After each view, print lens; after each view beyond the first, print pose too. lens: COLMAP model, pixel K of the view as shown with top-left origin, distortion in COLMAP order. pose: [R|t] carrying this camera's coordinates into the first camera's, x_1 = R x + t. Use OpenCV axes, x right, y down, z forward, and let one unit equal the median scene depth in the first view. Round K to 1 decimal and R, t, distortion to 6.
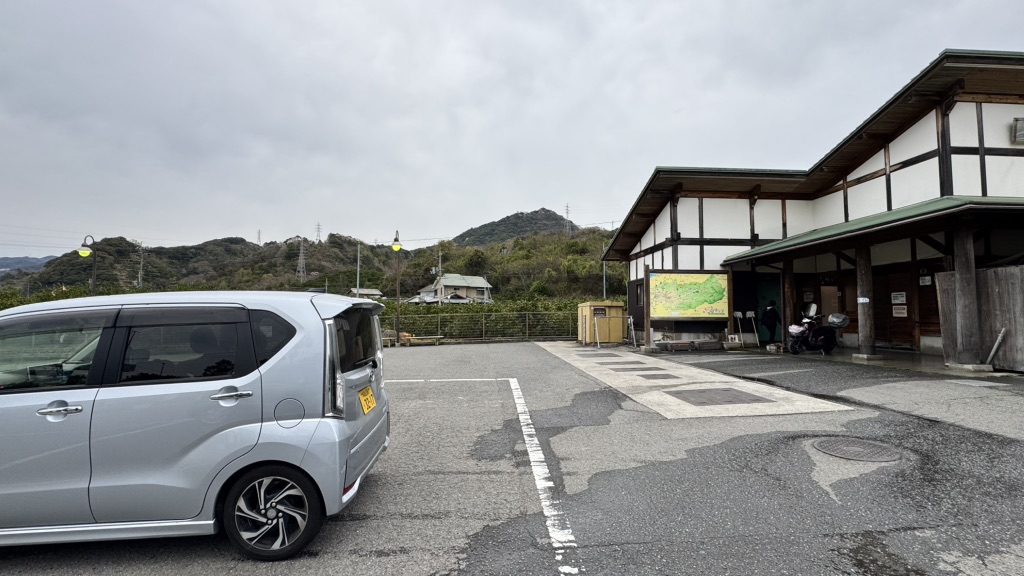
lens RADIAL K [[453.1, 0, 510.9], [0, 453.1, 287.6], [0, 0, 1]] dist [-0.001668, -0.000950]
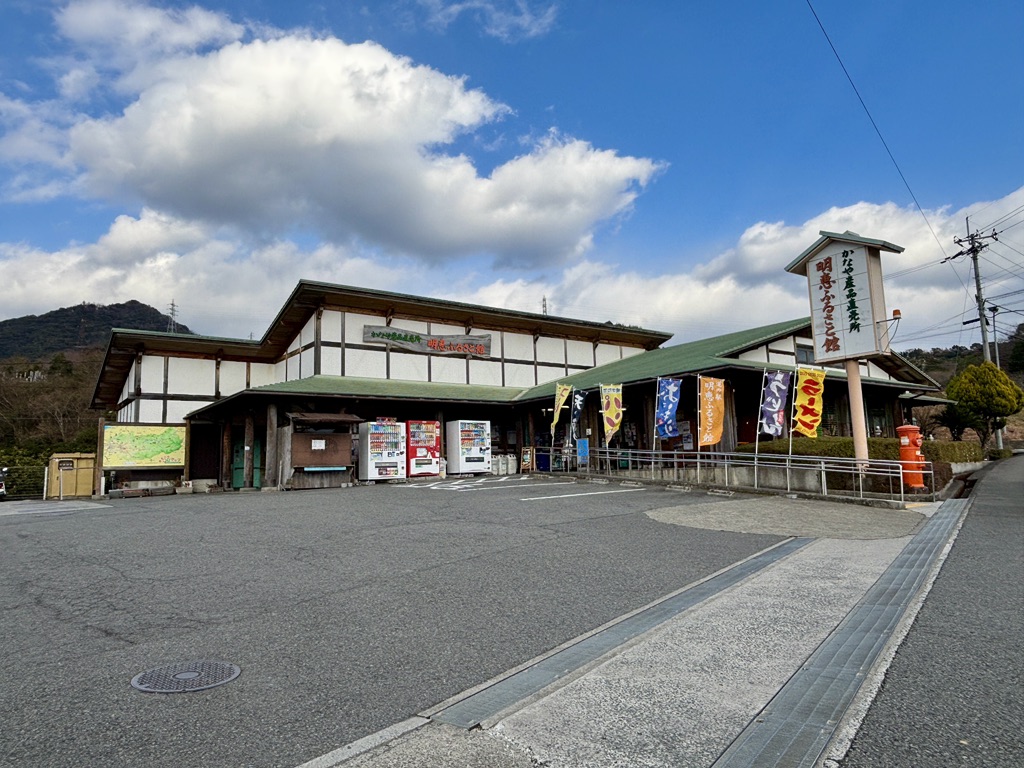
lens RADIAL K [[687.6, 0, 507.5], [0, 687.6, 382.9], [0, 0, 1]] dist [0.072720, -0.122853]
pose [[0.843752, 0.040711, 0.535188, 0.294522], [0.000144, 0.997102, -0.076075, -0.009061], [-0.536734, 0.064266, 0.841301, -1.156706]]
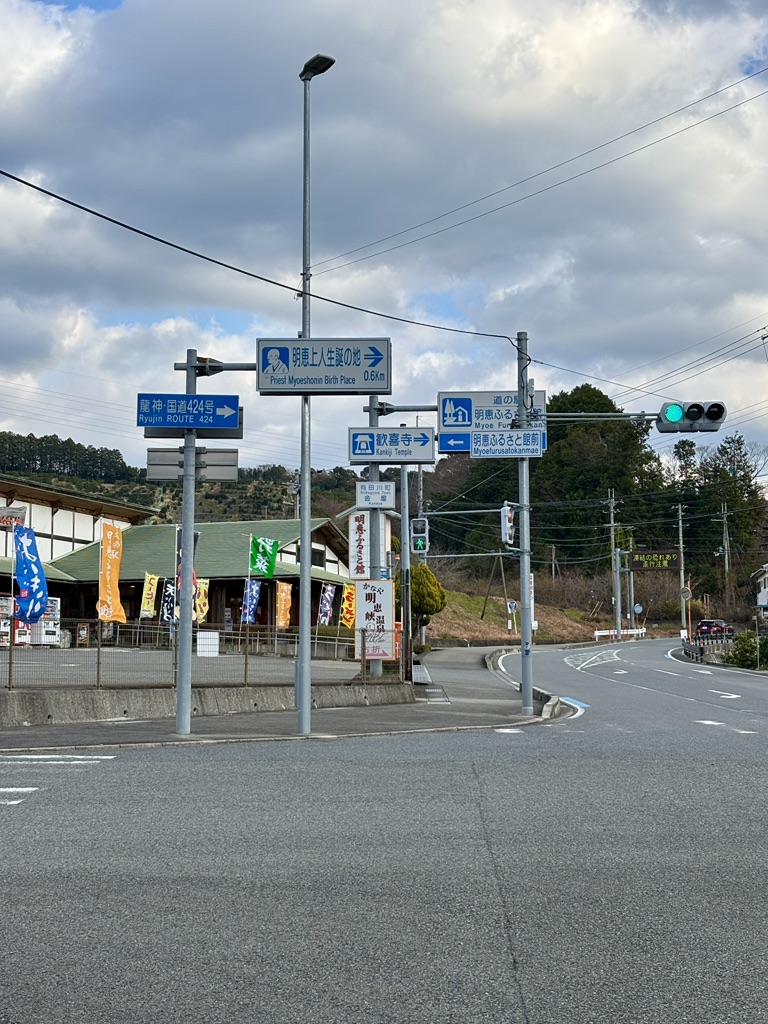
lens RADIAL K [[1620.2, 0, 384.6], [0, 1620.2, 511.3], [0, 0, 1]] dist [0.145430, -0.018984]
pose [[0.374986, 0.091184, 0.922535, -3.387222], [-0.053152, 0.995628, -0.076804, 0.020002], [-0.925505, -0.020235, 0.378193, -2.442493]]
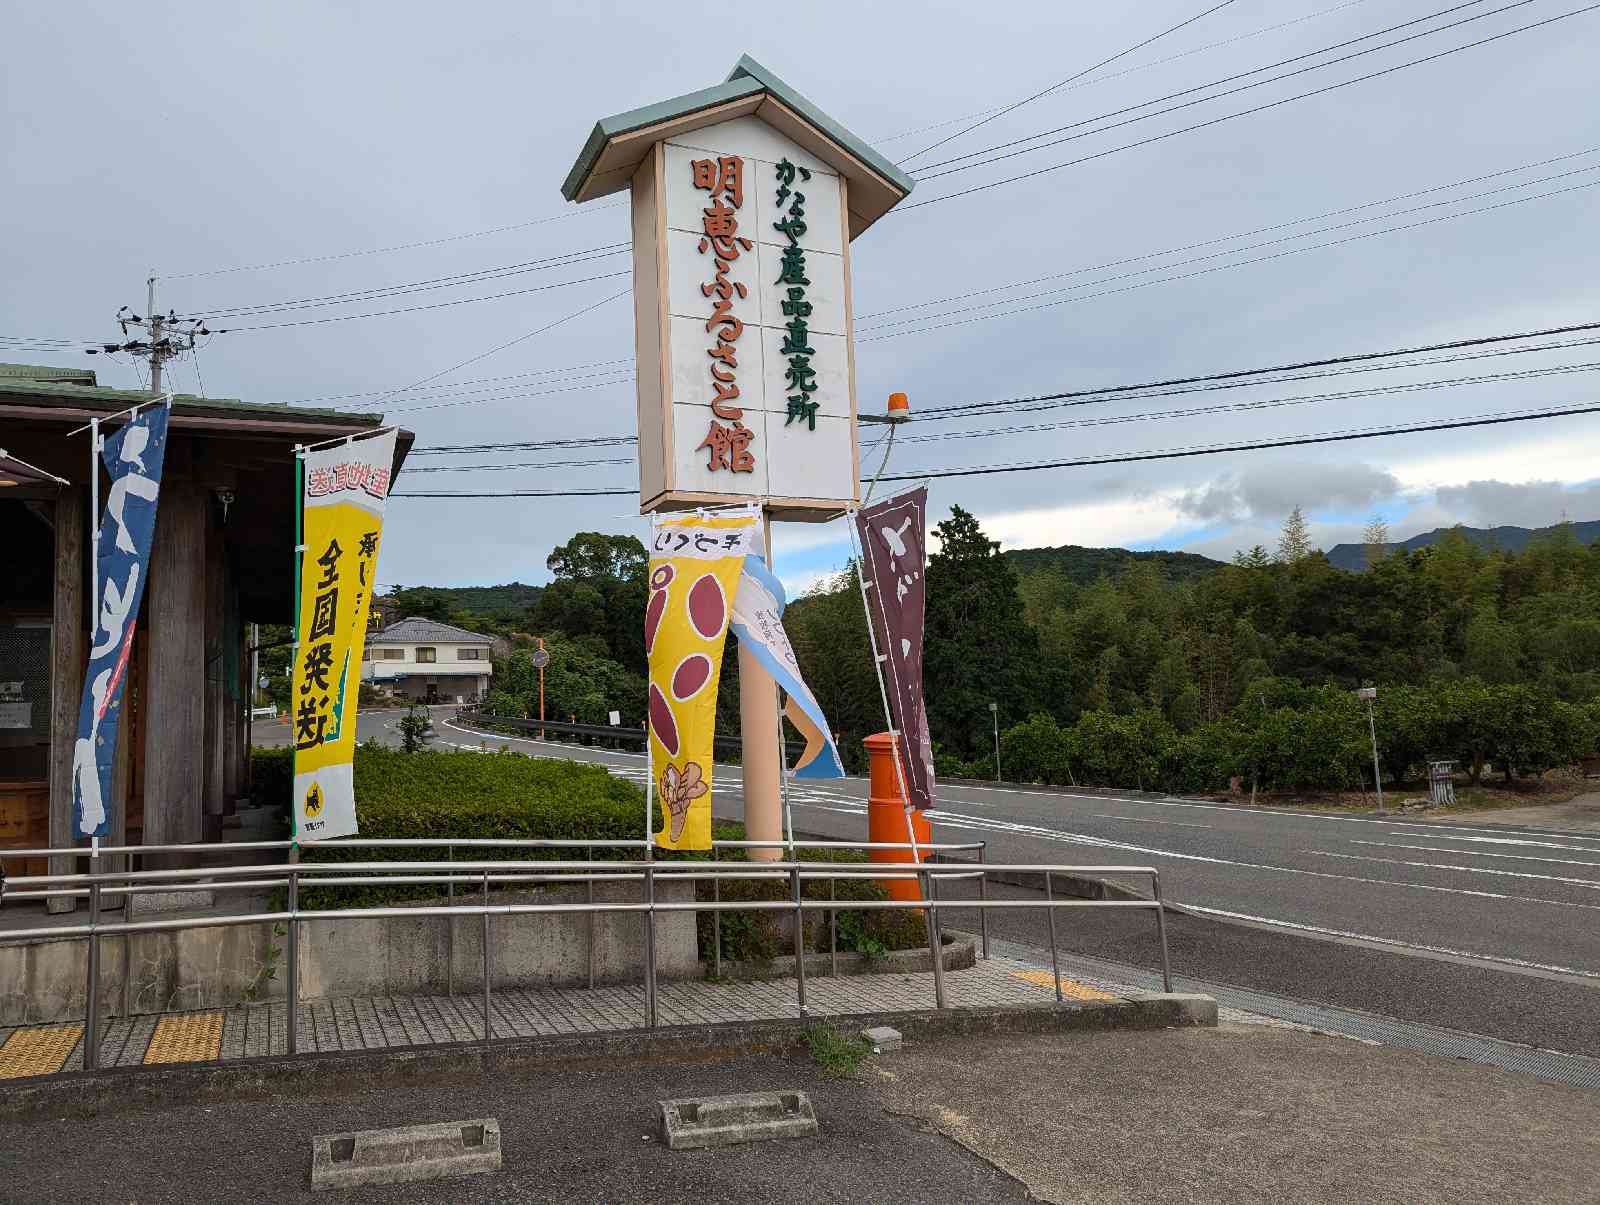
lens RADIAL K [[1133.0, 0, 784.0], [0, 1133.0, 619.2], [0, 0, 1]] dist [0.019550, -0.002233]
pose [[-0.349254, 0.090004, 0.932696, 0.994075], [-0.022965, 0.994255, -0.104544, -0.024592], [-0.936747, -0.057932, -0.345180, -0.100952]]
